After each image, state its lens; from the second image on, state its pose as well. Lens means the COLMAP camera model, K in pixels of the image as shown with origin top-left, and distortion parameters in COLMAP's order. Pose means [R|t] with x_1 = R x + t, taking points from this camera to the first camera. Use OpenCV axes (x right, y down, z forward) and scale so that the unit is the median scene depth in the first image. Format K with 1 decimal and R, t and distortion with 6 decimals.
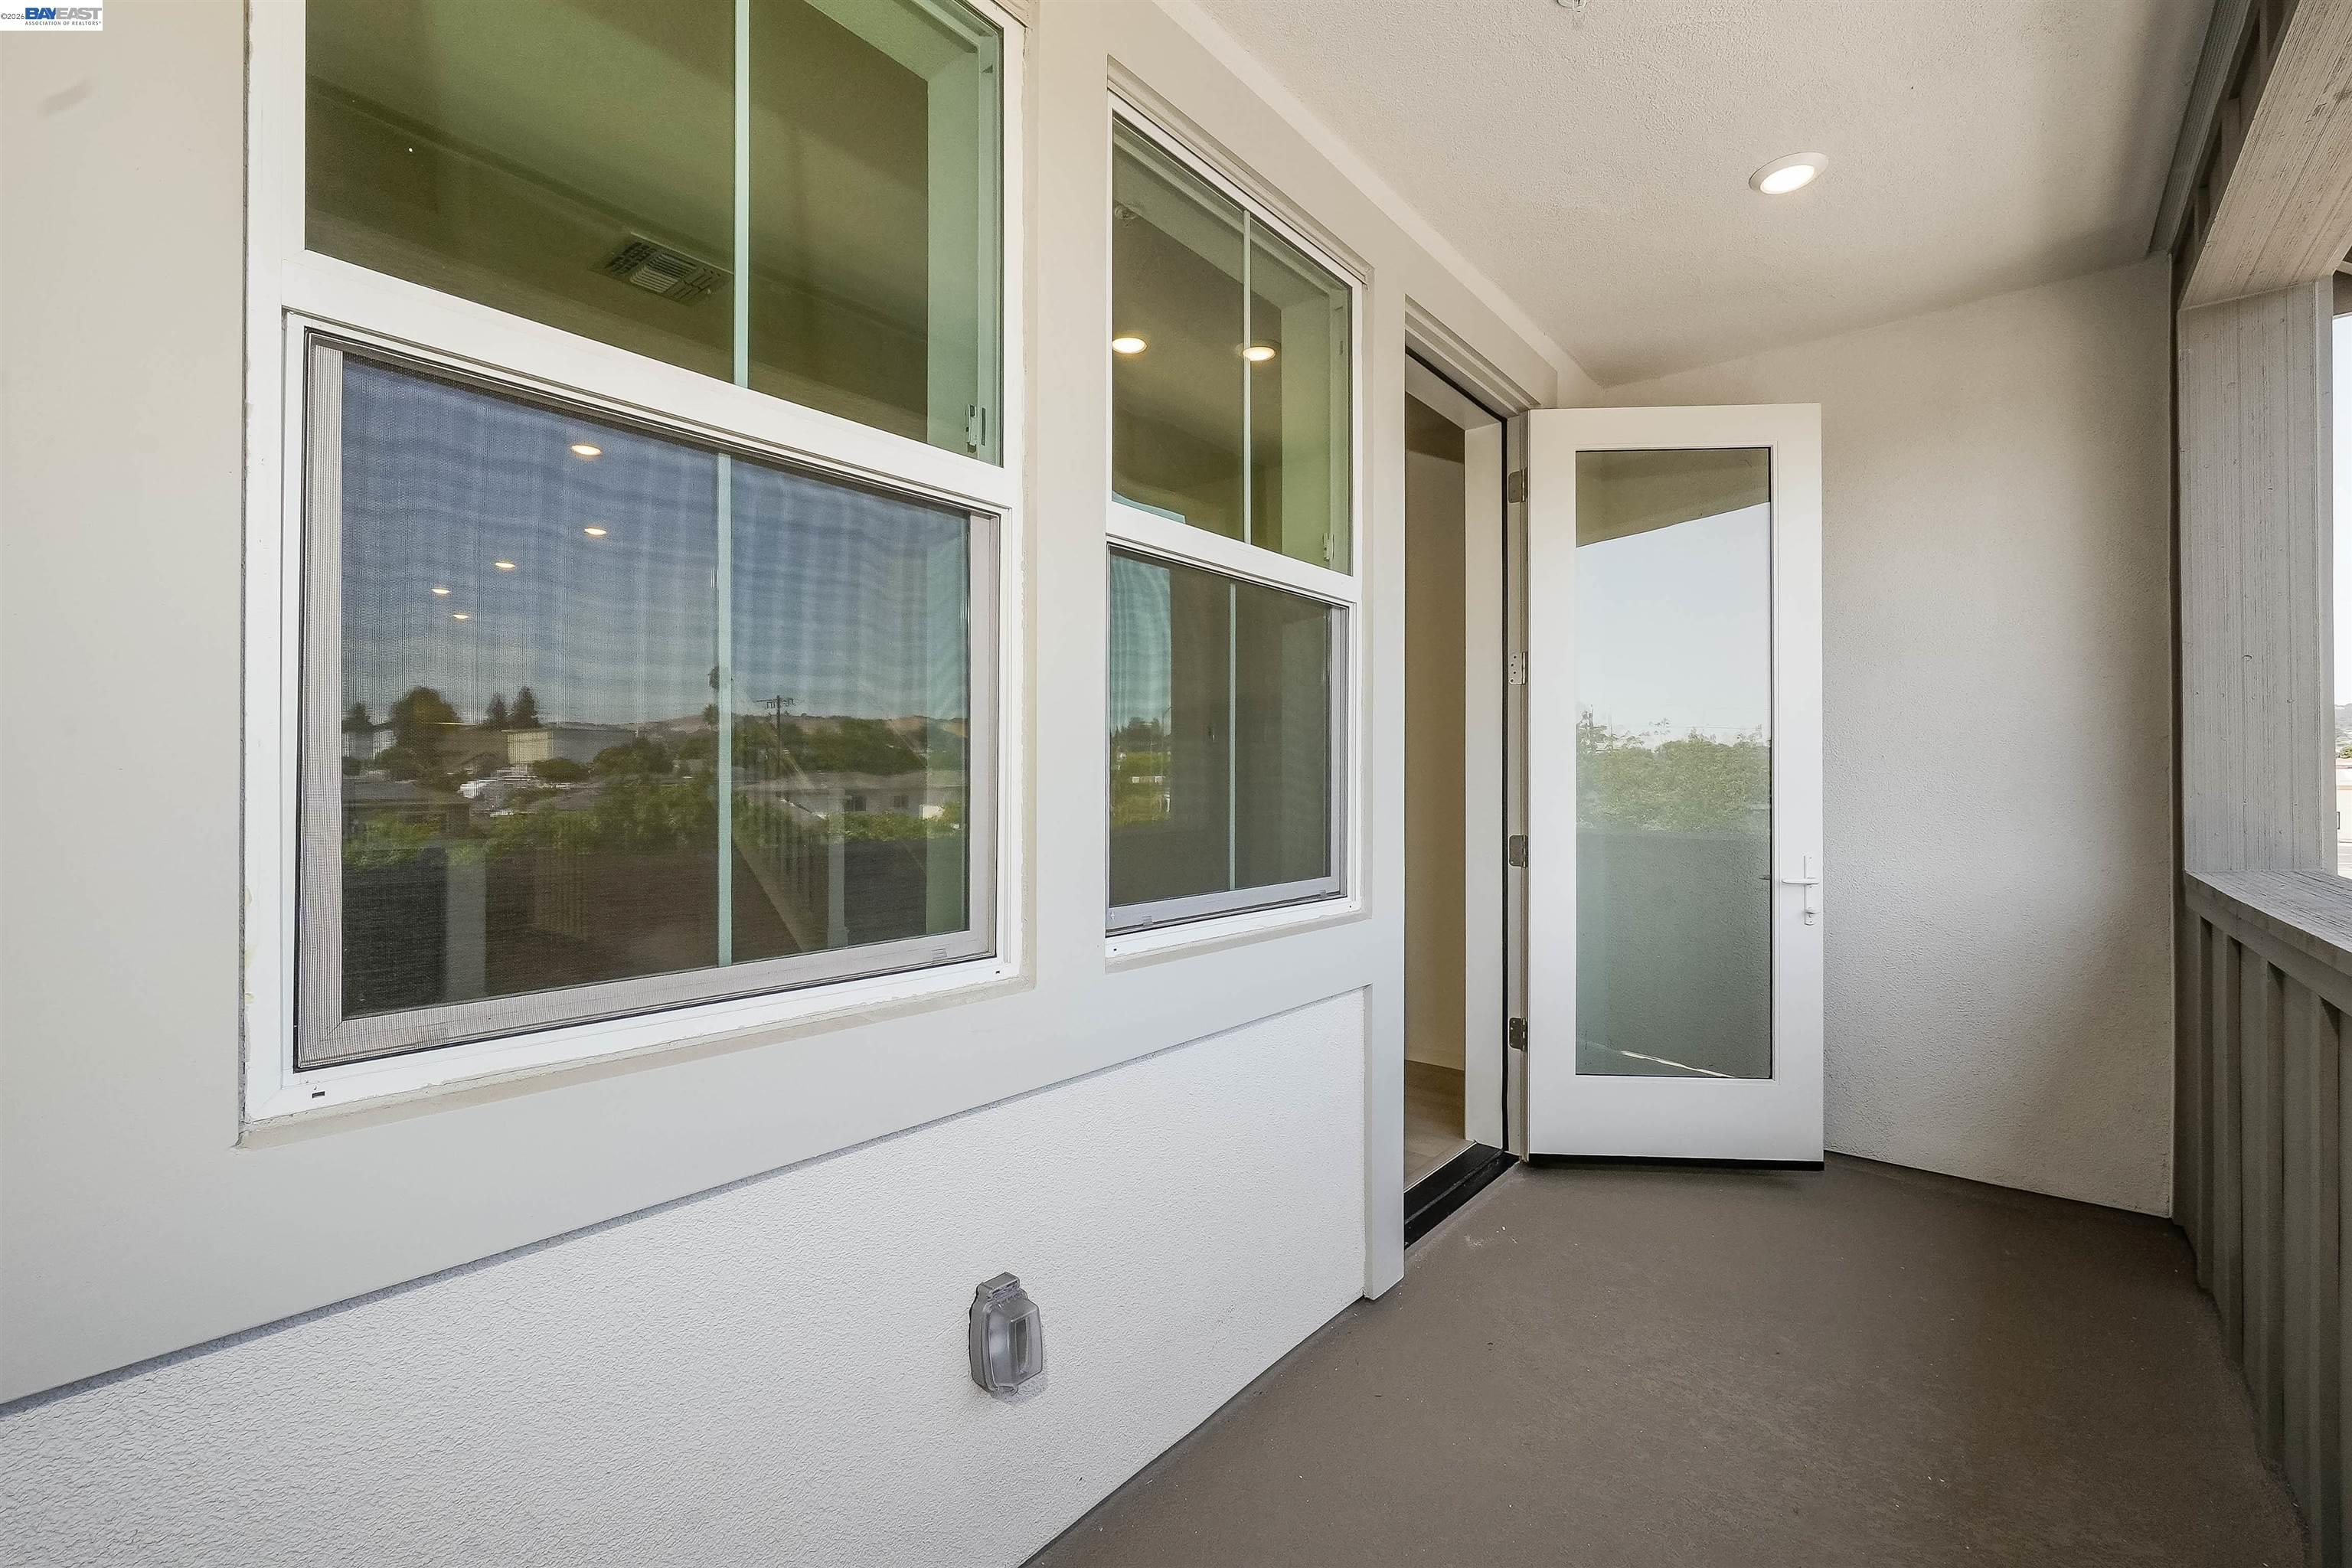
lens RADIAL K [[1012.6, 0, 1166.9], [0, 1012.6, 776.6], [0, 0, 1]] dist [-0.003880, 0.000066]
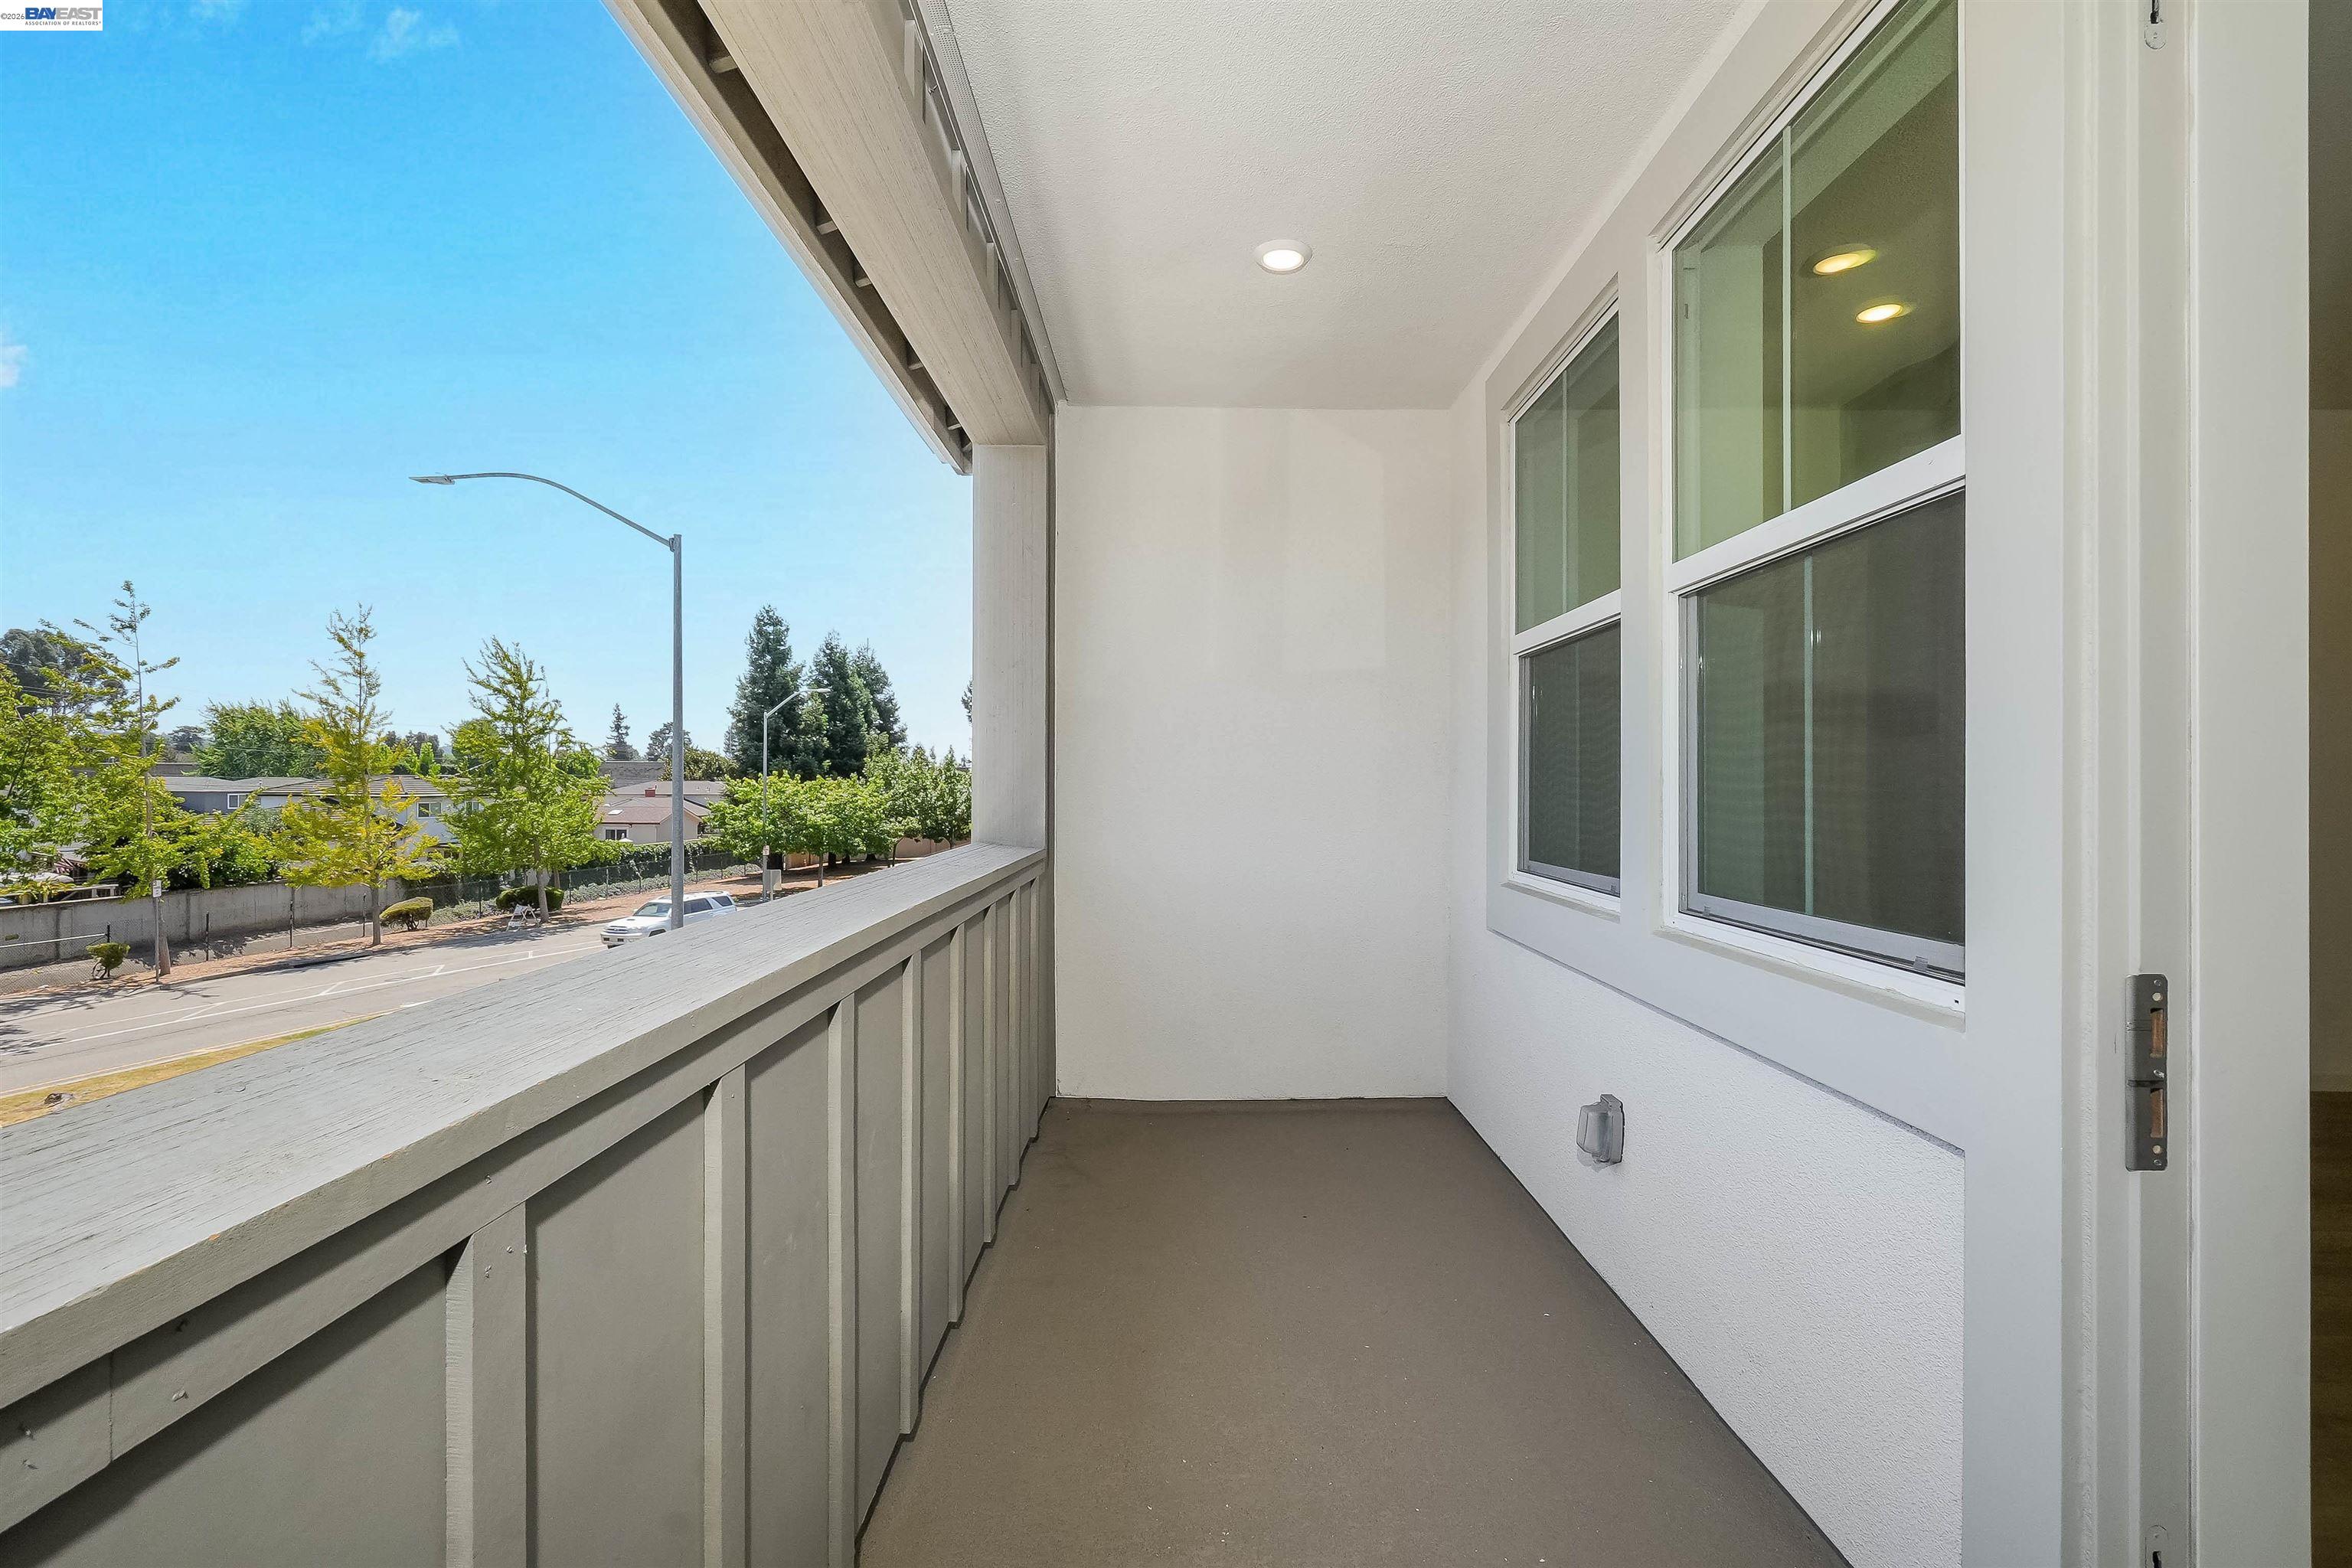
lens RADIAL K [[1012.6, 0, 1166.9], [0, 1012.6, 776.6], [0, 0, 1]] dist [-0.003880, 0.000066]
pose [[-0.746688, -0.005546, -0.665152, 1.127981], [-0.000578, 0.999970, -0.007688, 0.003167], [0.665175, -0.005356, -0.746669, 1.387483]]
